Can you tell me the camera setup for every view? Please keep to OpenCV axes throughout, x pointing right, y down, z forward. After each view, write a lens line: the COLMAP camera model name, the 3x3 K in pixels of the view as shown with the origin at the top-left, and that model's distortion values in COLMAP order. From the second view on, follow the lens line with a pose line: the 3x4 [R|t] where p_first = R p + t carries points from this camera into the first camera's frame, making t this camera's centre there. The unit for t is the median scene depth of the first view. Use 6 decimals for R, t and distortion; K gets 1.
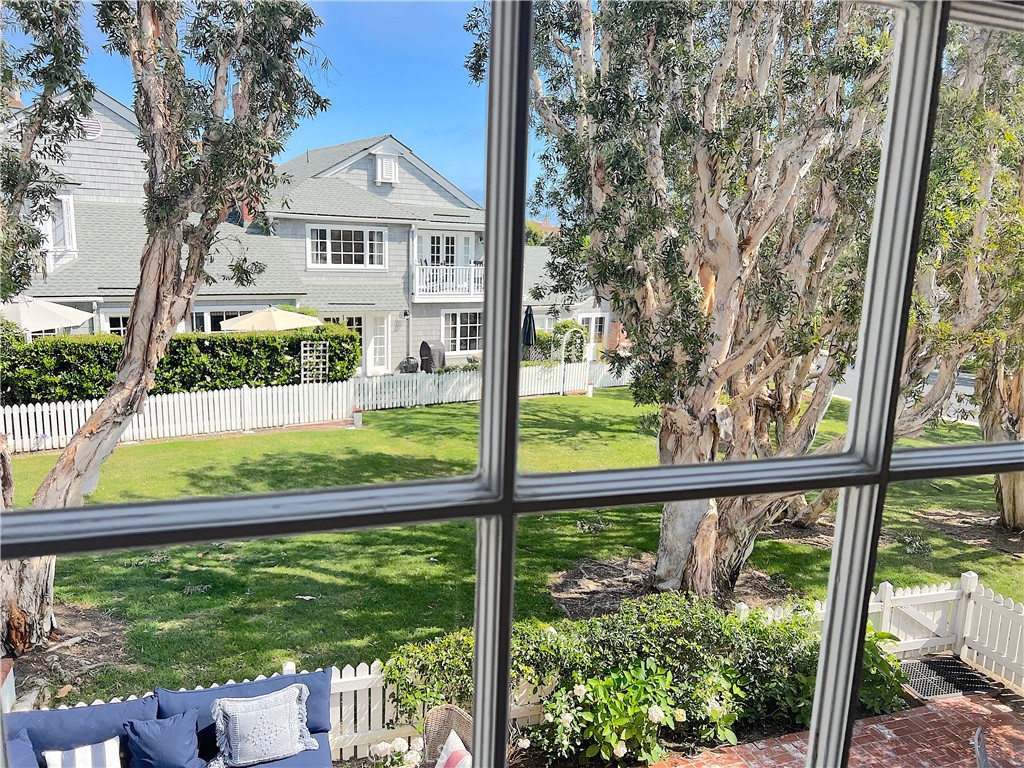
lens RADIAL K [[778.3, 0, 510.4], [0, 778.3, 386.9], [0, 0, 1]] dist [0.060482, -0.073185]
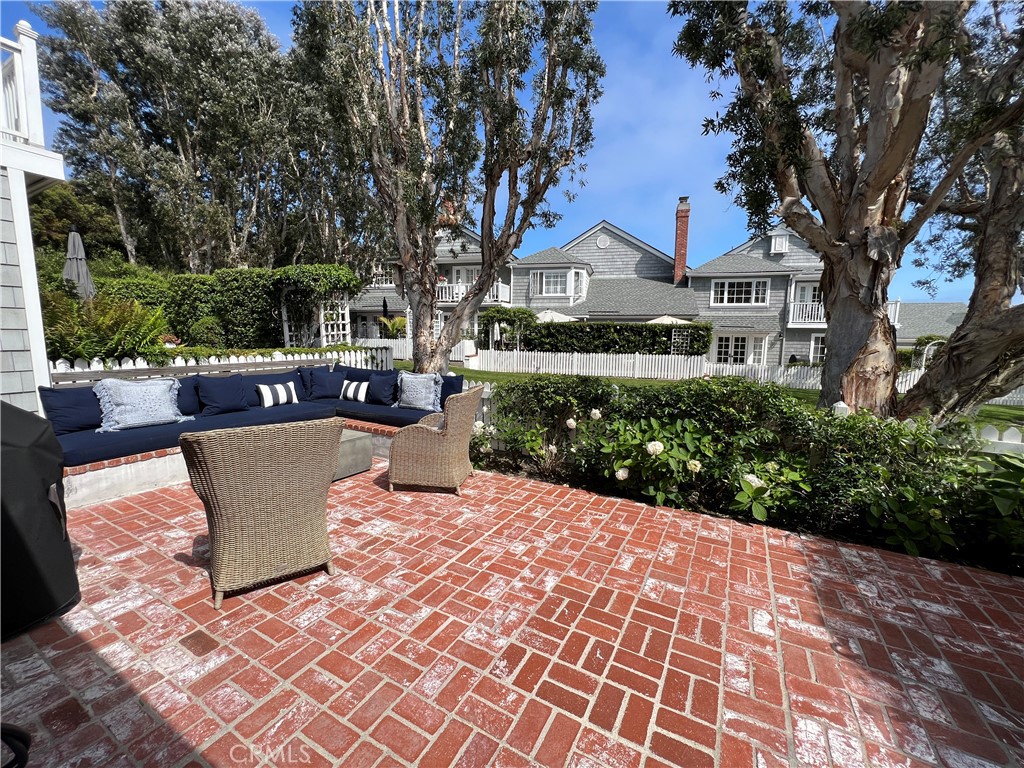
lens RADIAL K [[416.9, 0, 512.4], [0, 416.9, 383.8], [0, 0, 1]] dist [-0.005914, 0.001923]
pose [[0.671353, 0.062457, -0.738501, 0.151089], [-0.132951, 0.990428, -0.037099, 0.125007], [0.729115, 0.123091, 0.673231, 0.157684]]
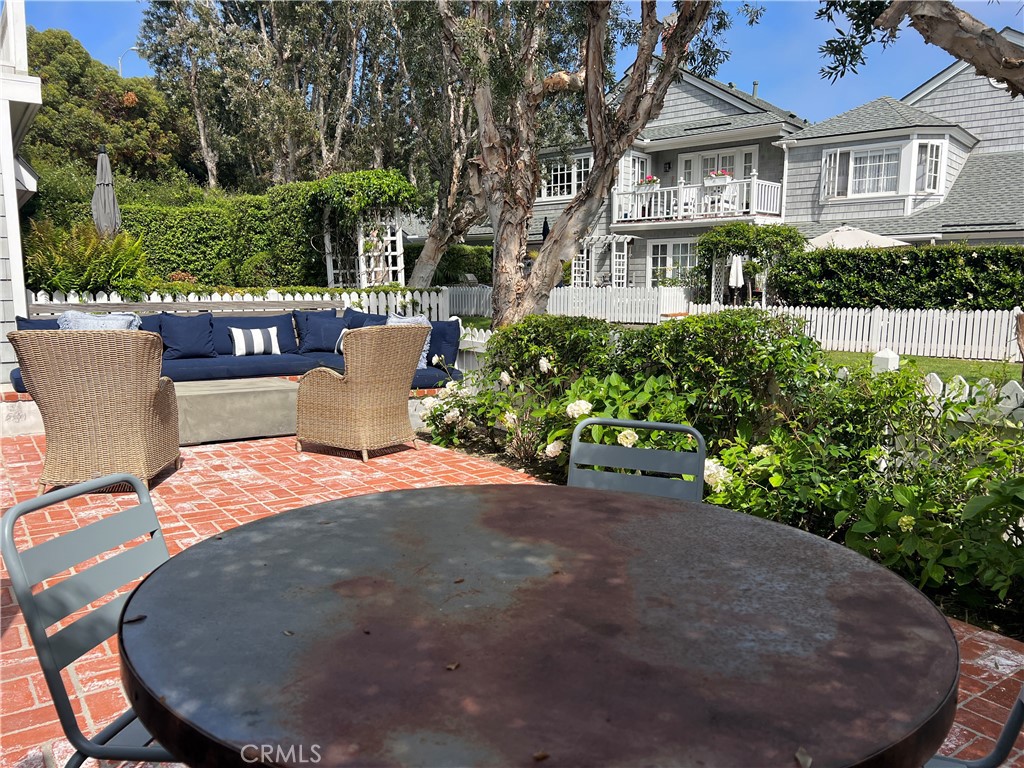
lens RADIAL K [[778.3, 0, 512.6], [0, 778.3, 389.3], [0, 0, 1]] dist [0.060482, -0.073185]
pose [[0.285832, 0.094812, -0.953578, 0.276651], [-0.176545, 0.983270, 0.044845, 0.124733], [0.941877, 0.155532, 0.297789, 0.239806]]
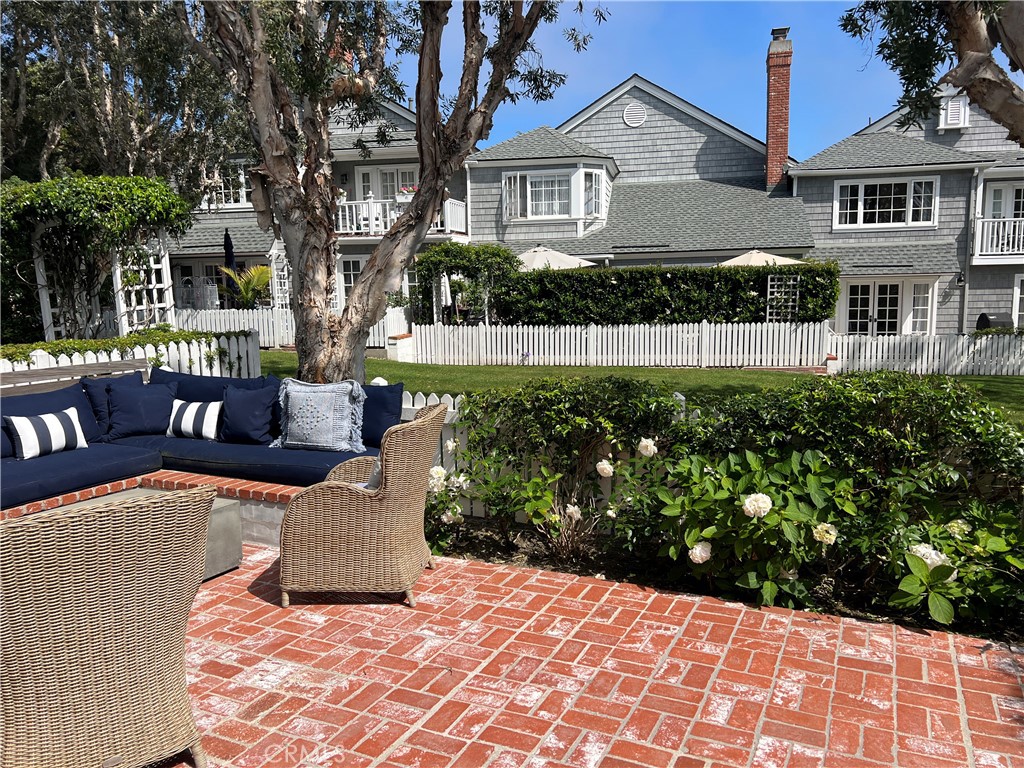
lens RADIAL K [[778.3, 0, 520.6], [0, 778.3, 389.6], [0, 0, 1]] dist [0.060482, -0.073185]
pose [[0.717733, 0.044137, -0.694918, 0.152270], [-0.093061, 0.995116, -0.032912, 0.121044], [0.690072, 0.088292, 0.718335, 0.146060]]
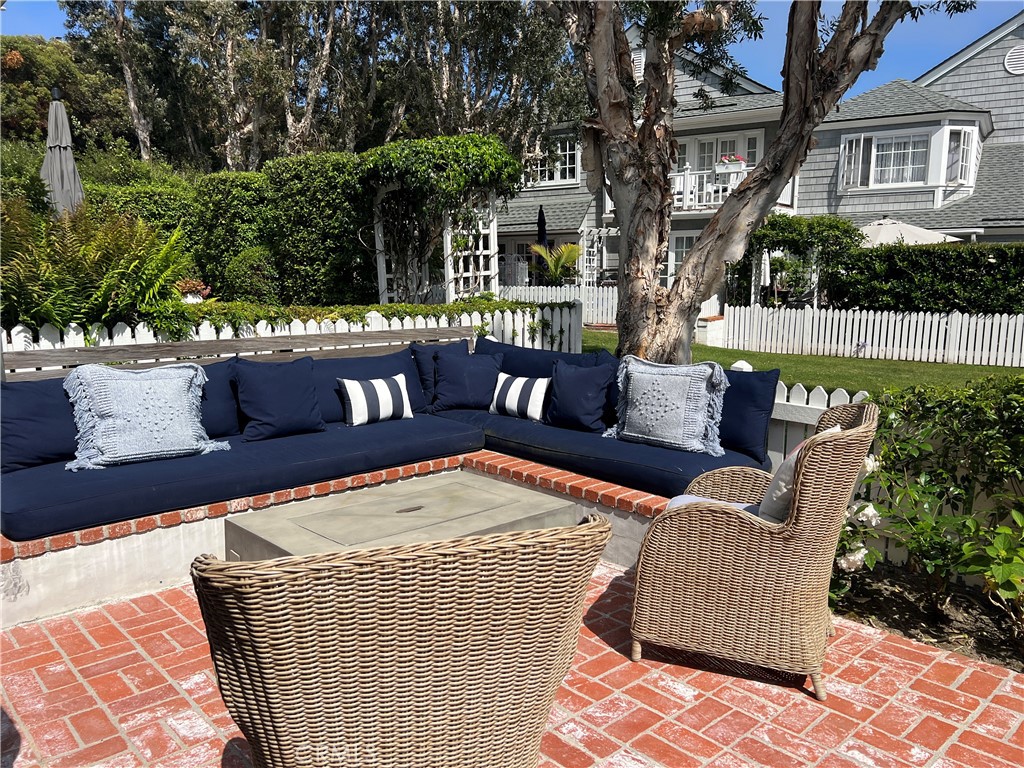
lens RADIAL K [[778.3, 0, 509.8], [0, 778.3, 390.8], [0, 0, 1]] dist [0.060482, -0.073185]
pose [[0.411083, 0.101802, -0.905896, 0.091077], [-0.163634, 0.985845, 0.036531, 0.123205], [0.896791, 0.133218, 0.421922, 0.162503]]
